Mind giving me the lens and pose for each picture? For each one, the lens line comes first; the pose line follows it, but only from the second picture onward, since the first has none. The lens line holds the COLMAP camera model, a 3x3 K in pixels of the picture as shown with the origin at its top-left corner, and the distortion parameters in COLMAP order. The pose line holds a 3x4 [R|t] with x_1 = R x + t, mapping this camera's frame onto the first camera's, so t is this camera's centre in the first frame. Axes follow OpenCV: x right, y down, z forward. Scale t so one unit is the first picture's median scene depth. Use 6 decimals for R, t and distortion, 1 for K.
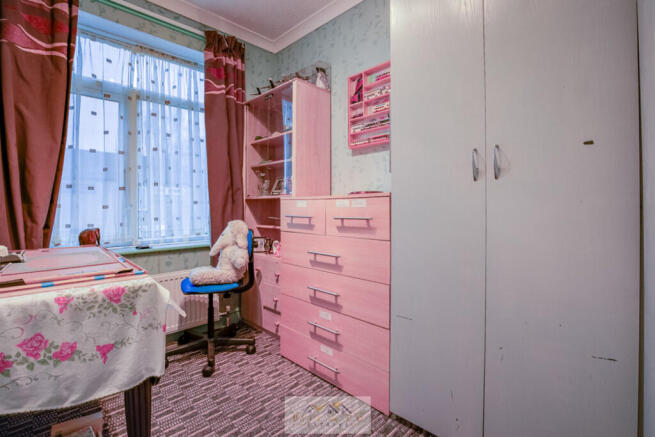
lens RADIAL K [[303.6, 0, 322.6], [0, 303.6, 230.9], [0, 0, 1]] dist [-0.027132, 0.000817]
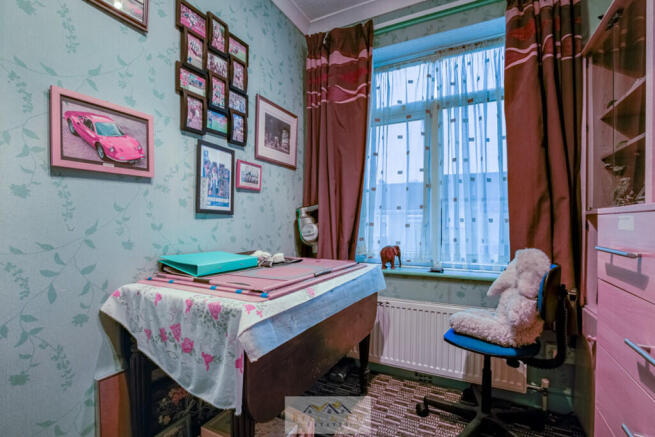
lens RADIAL K [[303.6, 0, 322.6], [0, 303.6, 230.9], [0, 0, 1]] dist [-0.027132, 0.000817]
pose [[0.308403, 0.025803, -0.950906, 0.169395], [-0.080146, 0.996783, 0.001054, -0.038826], [0.947874, 0.075886, 0.309478, 0.408266]]
